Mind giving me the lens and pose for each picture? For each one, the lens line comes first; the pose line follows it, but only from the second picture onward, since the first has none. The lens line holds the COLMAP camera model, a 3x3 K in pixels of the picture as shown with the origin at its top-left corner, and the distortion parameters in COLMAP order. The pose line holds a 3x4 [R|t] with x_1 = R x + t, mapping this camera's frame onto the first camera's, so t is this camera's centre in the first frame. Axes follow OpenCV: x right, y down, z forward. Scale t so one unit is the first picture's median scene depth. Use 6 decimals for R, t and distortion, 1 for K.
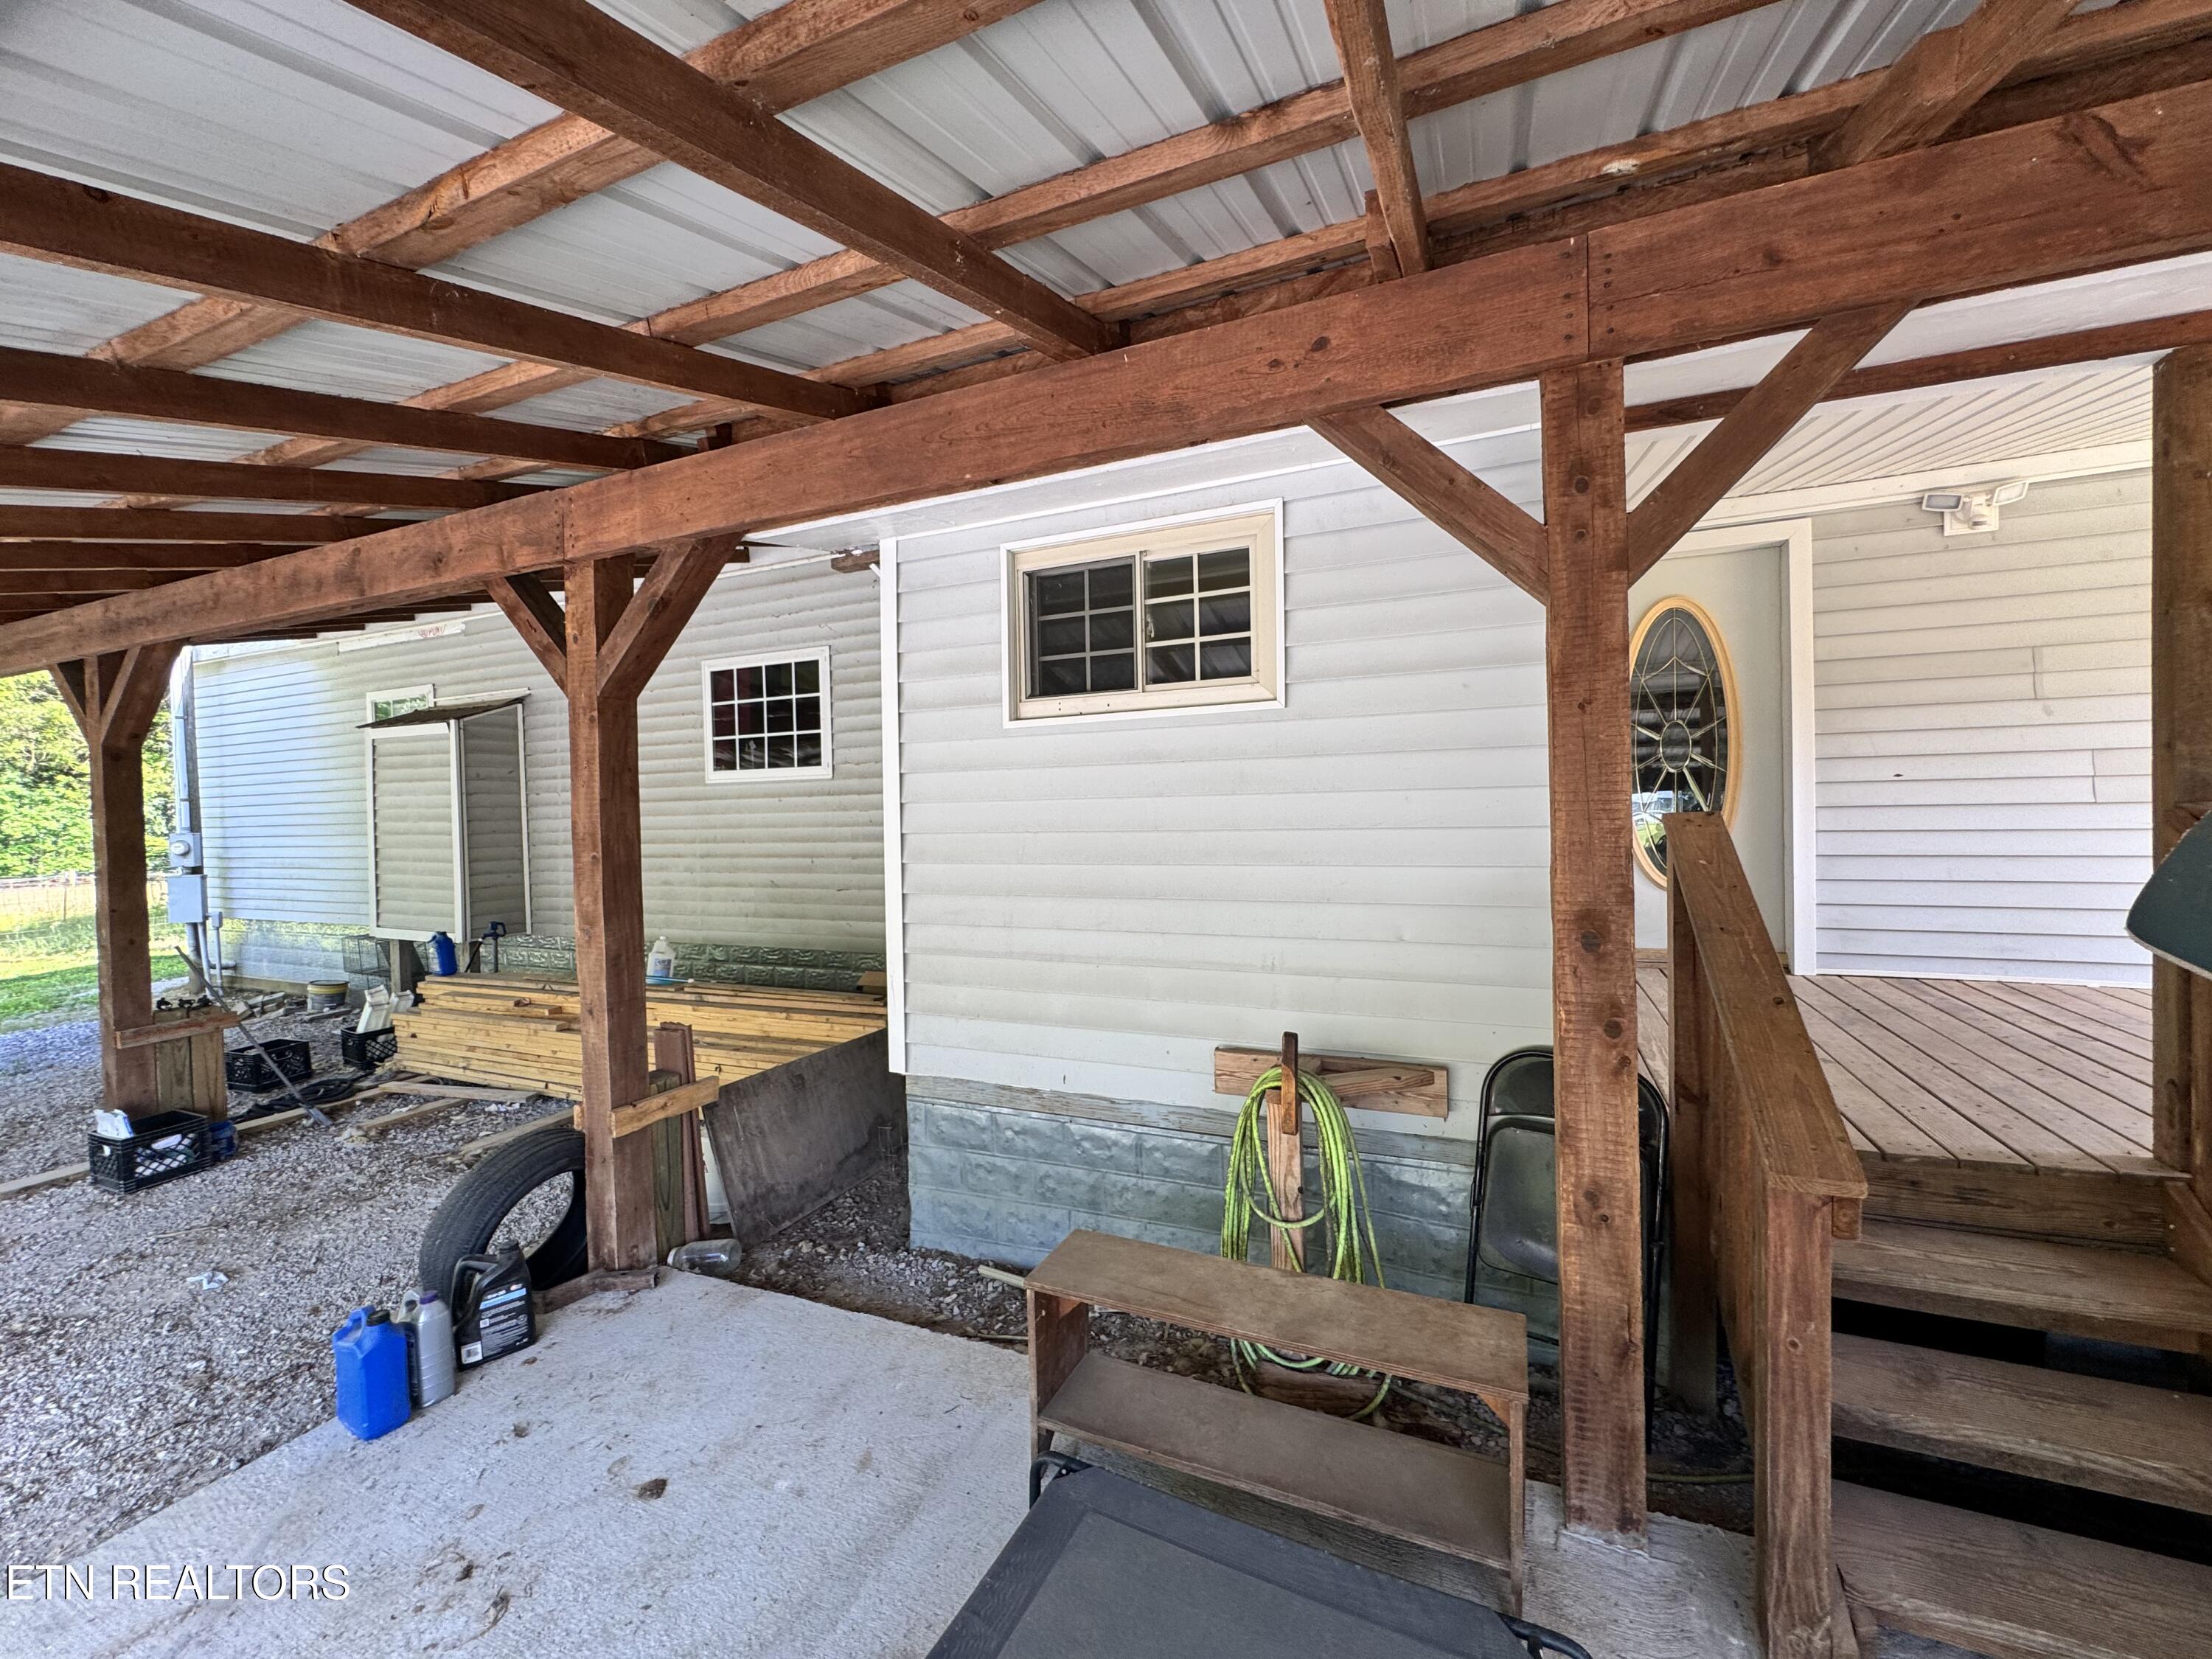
lens RADIAL K [[881.2, 0, 1110.4], [0, 881.2, 827.8], [0, 0, 1]] dist [-0.001883, 0.000973]
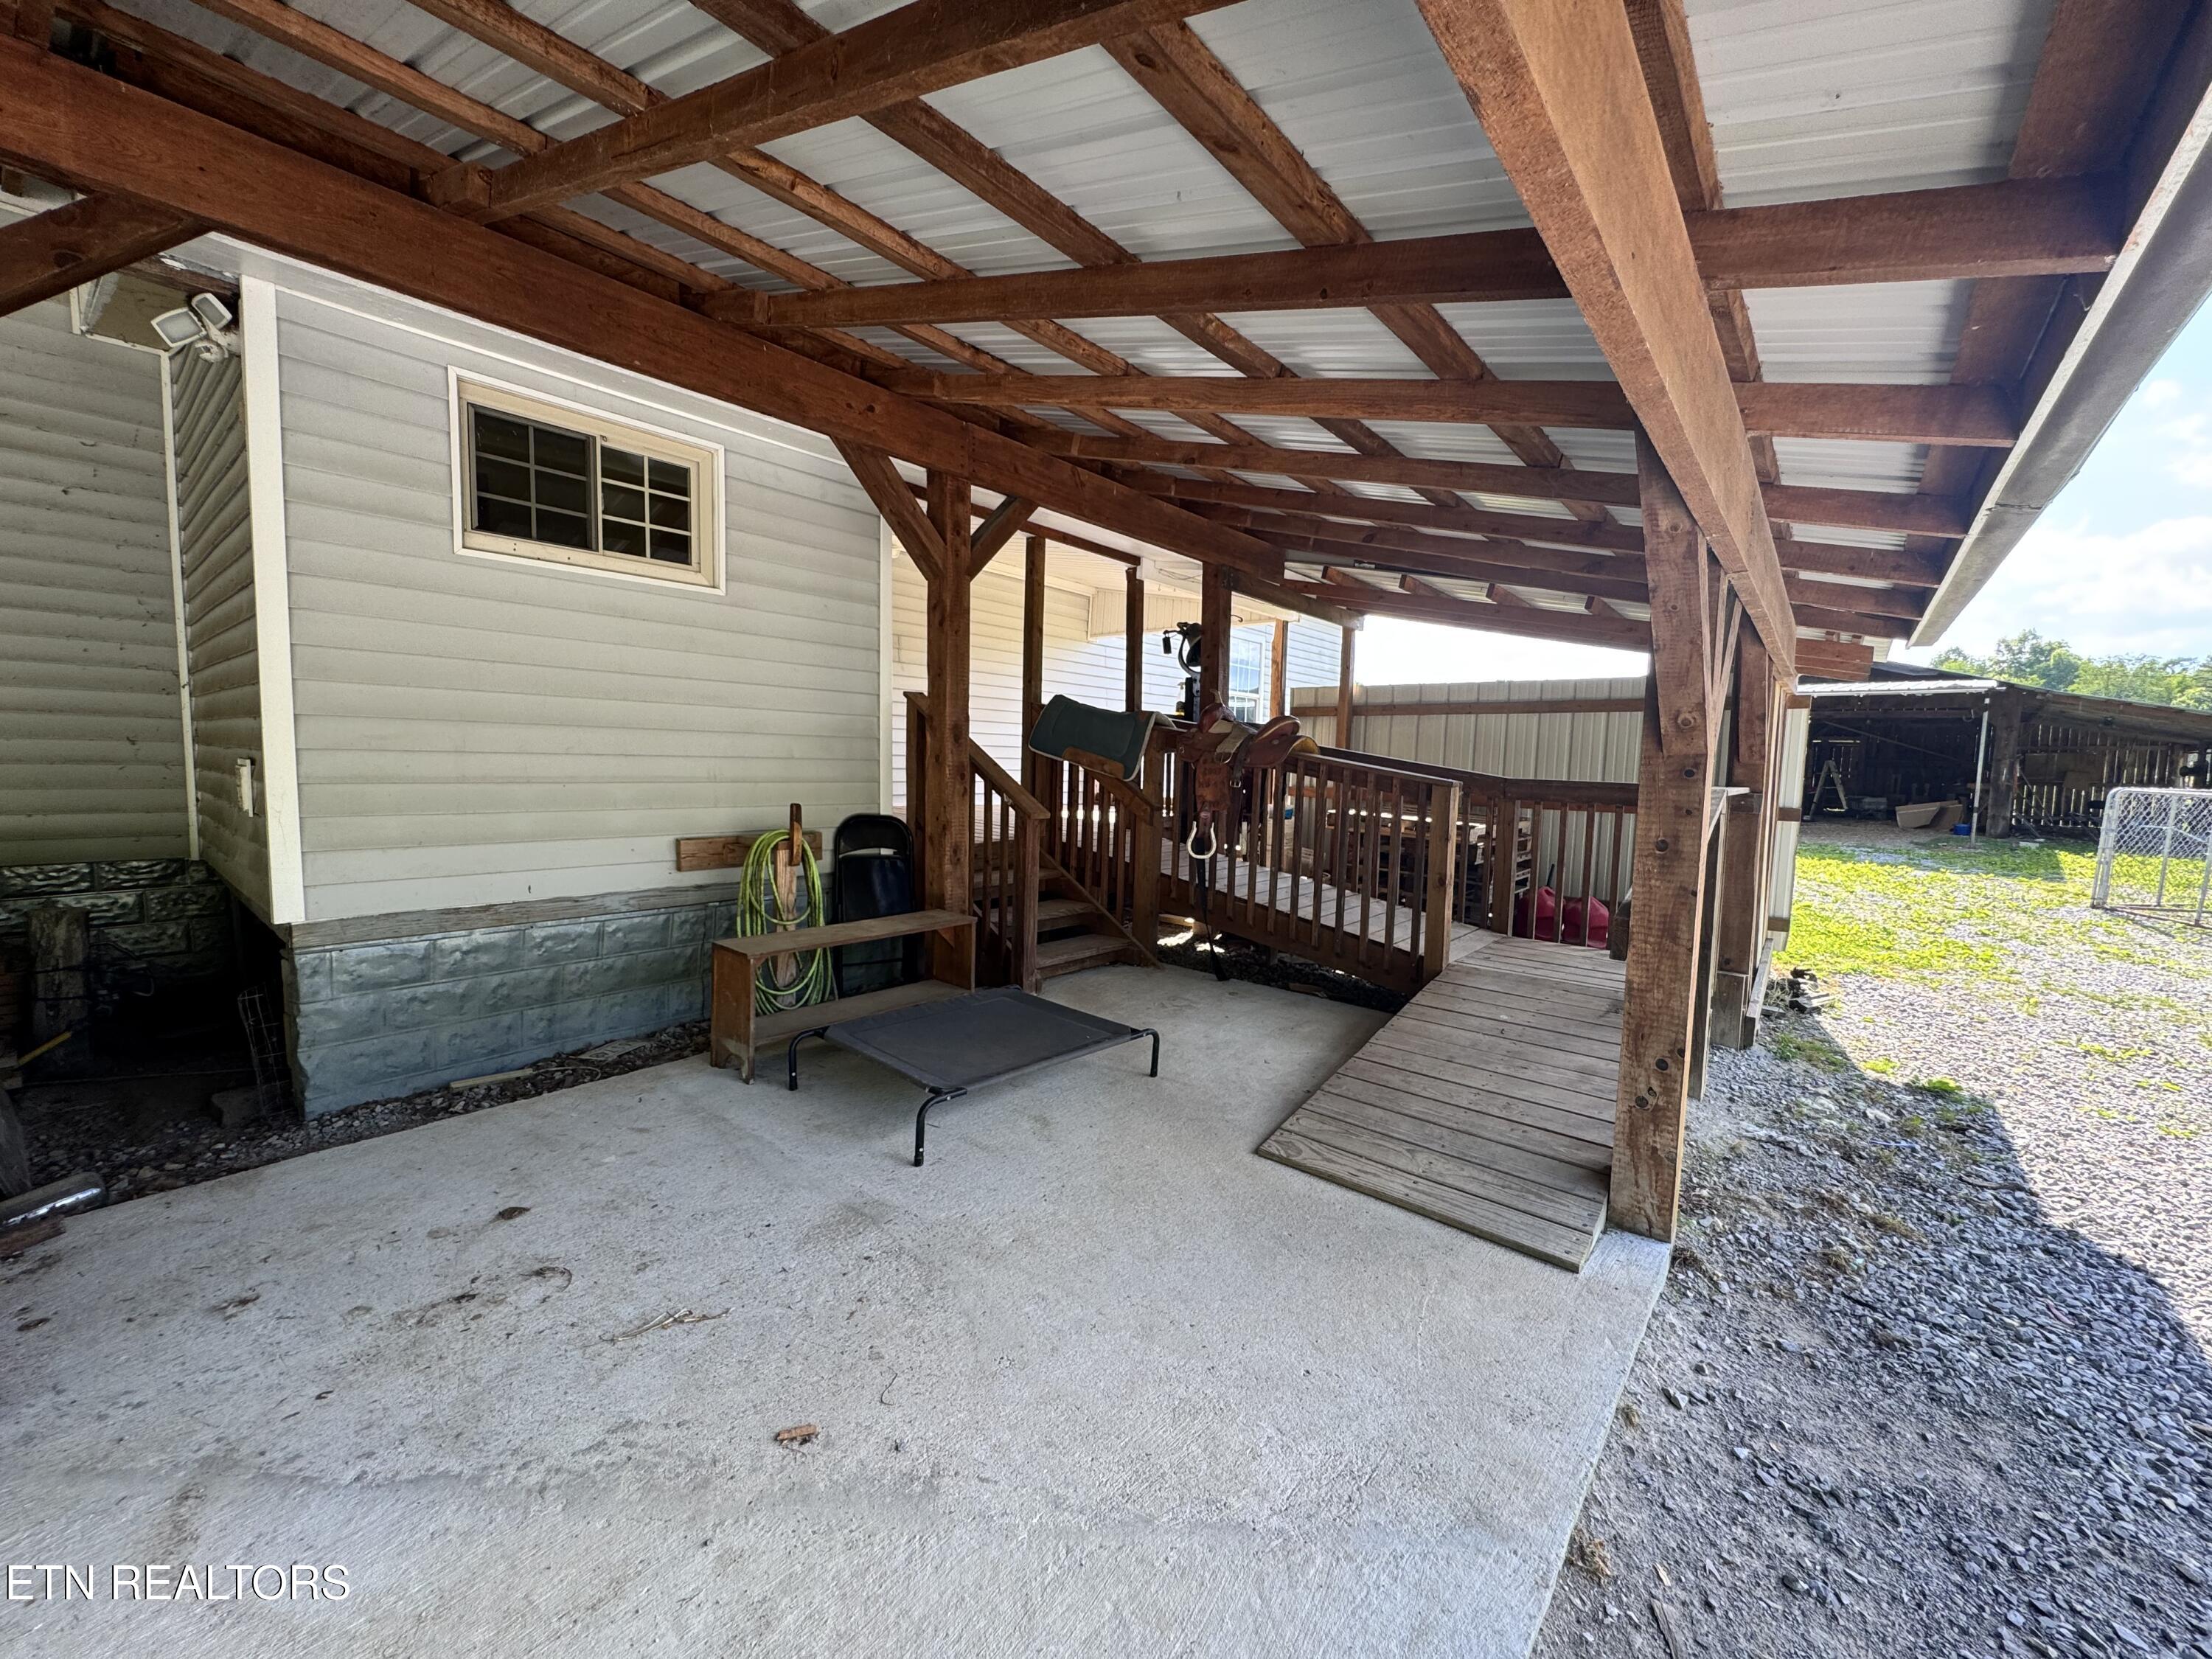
lens RADIAL K [[881.2, 0, 1084.6], [0, 881.2, 832.8], [0, 0, 1]] dist [-0.001883, 0.000973]
pose [[0.295675, -0.053863, 0.953769, -0.928585], [-0.016078, 0.997987, 0.061345, 0.138905], [-0.955153, -0.033472, 0.294214, 0.007261]]
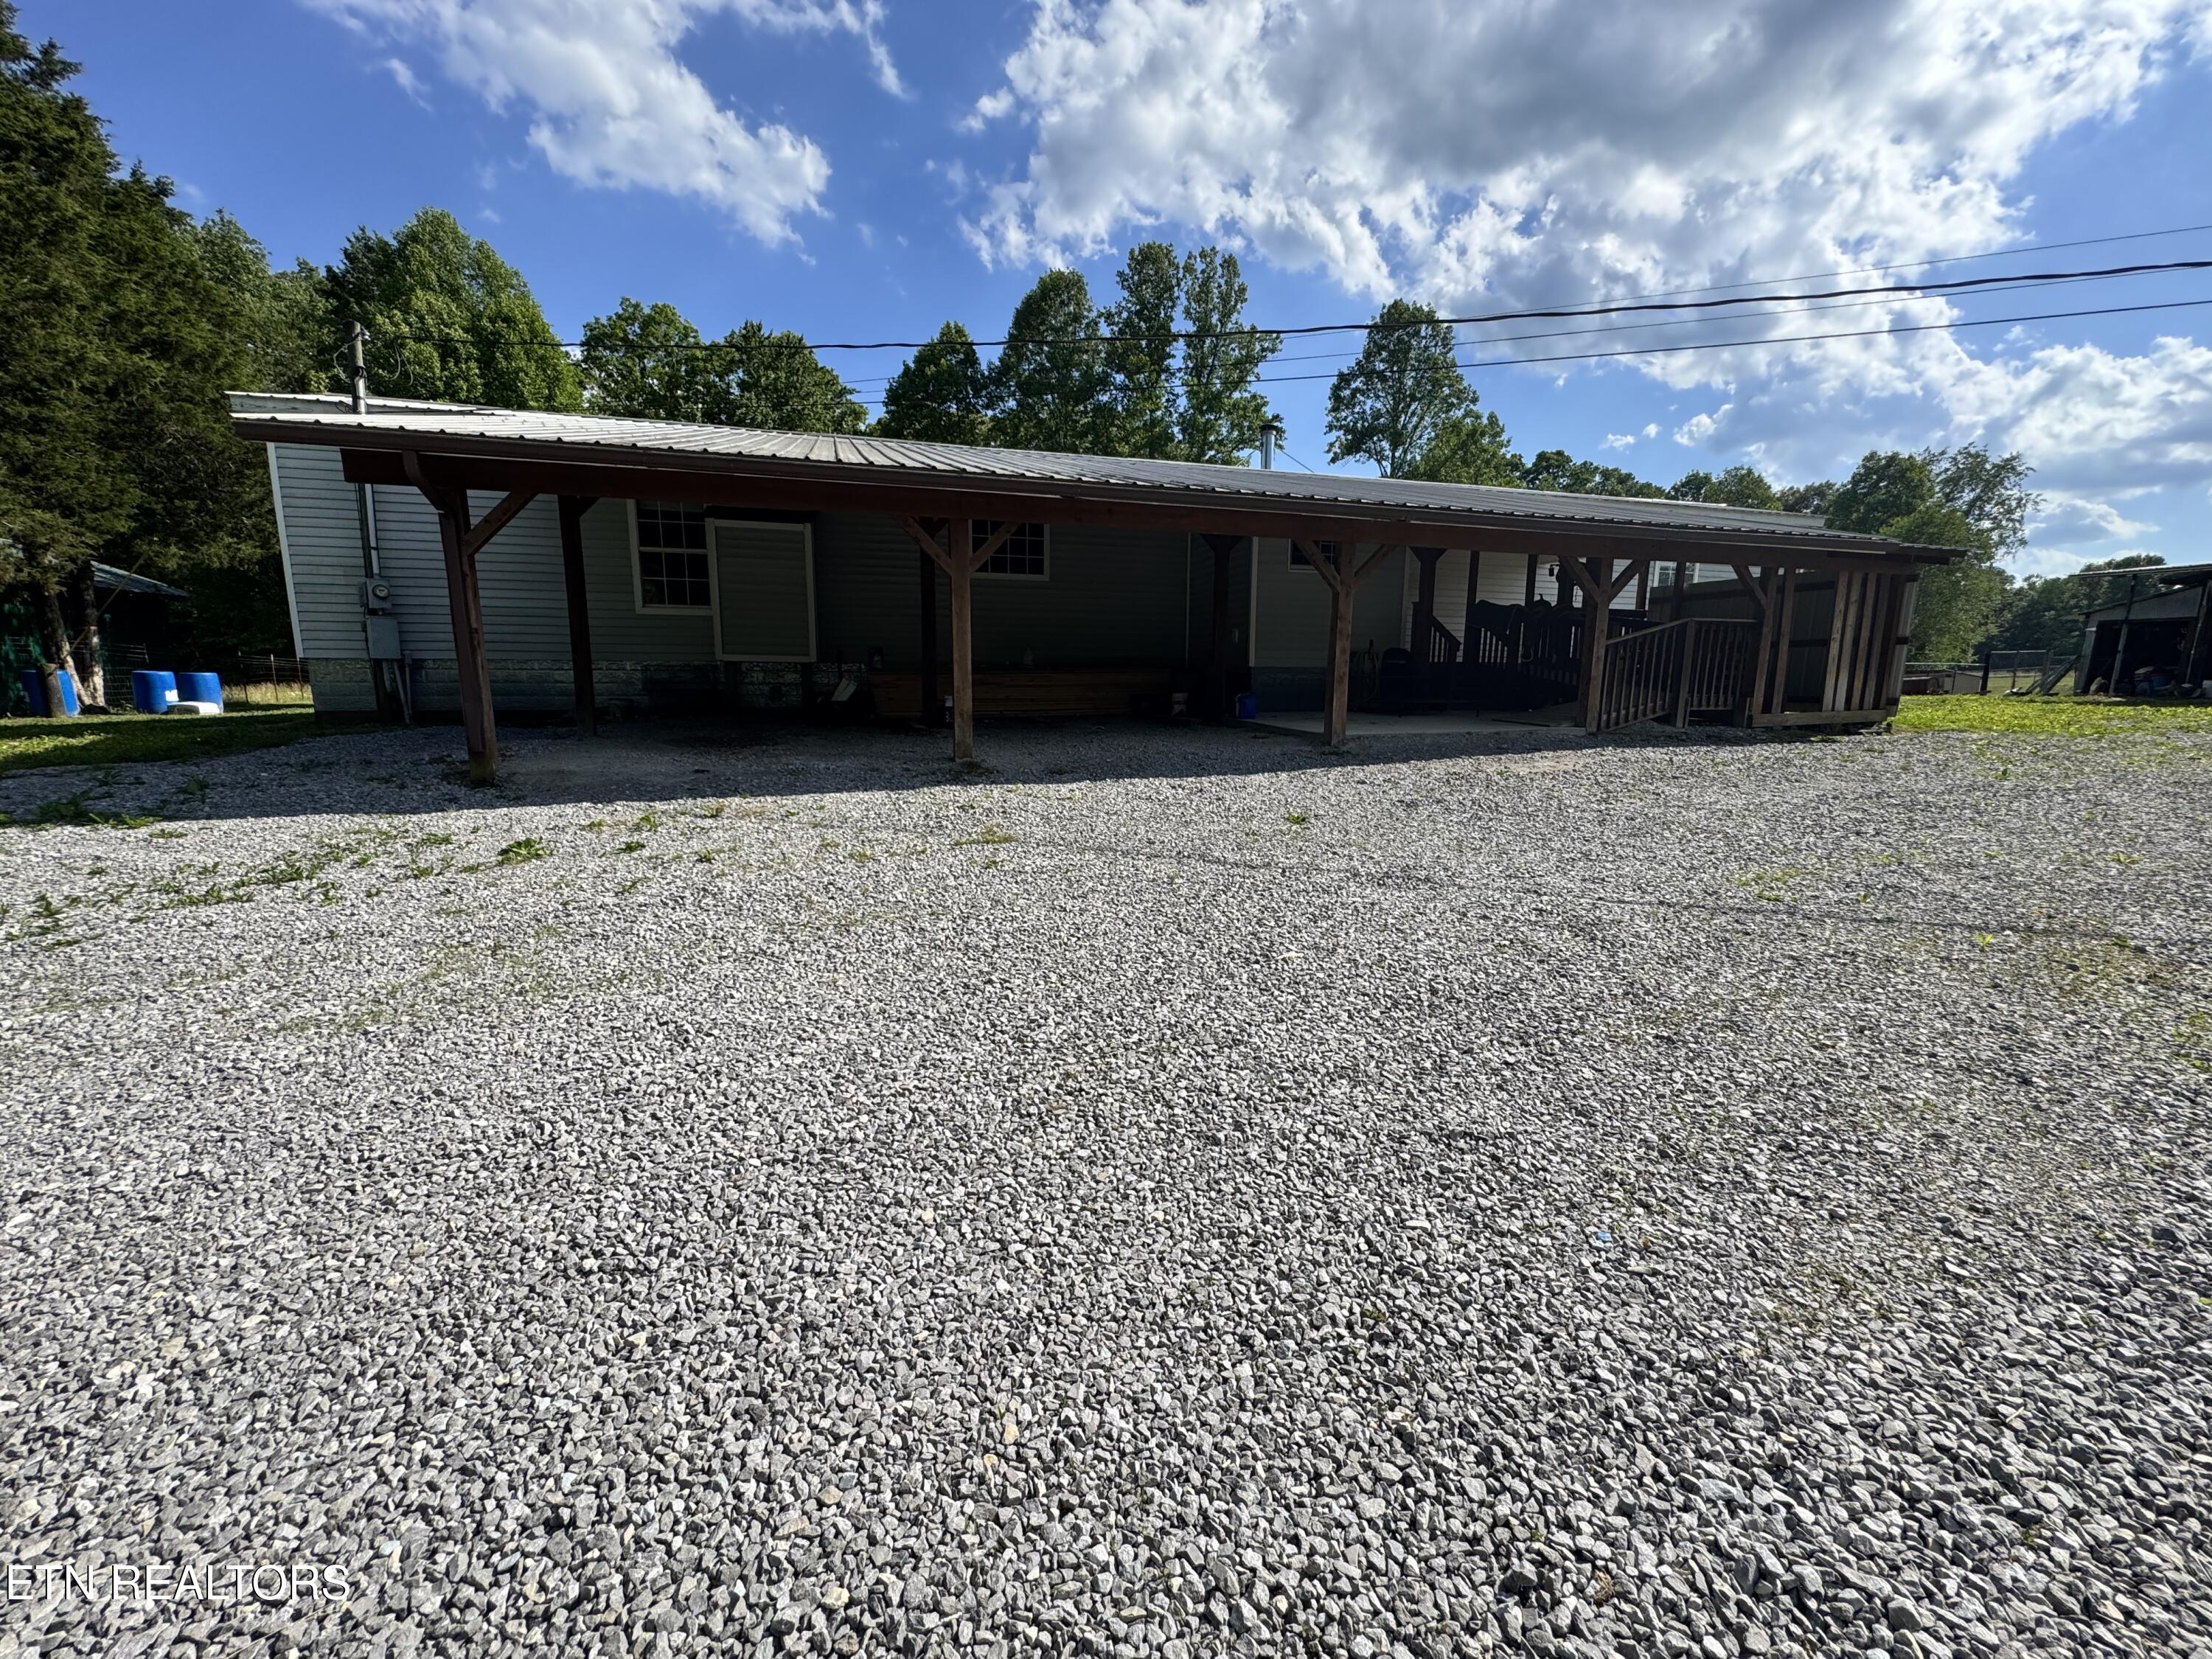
lens RADIAL K [[881.2, 0, 1094.3], [0, 881.2, 799.1], [0, 0, 1]] dist [-0.001883, 0.000973]
pose [[0.782941, -0.063066, 0.618891, -3.363138], [-0.016264, 0.992433, 0.121707, 0.434153], [-0.621884, -0.105355, 0.775990, -1.621886]]
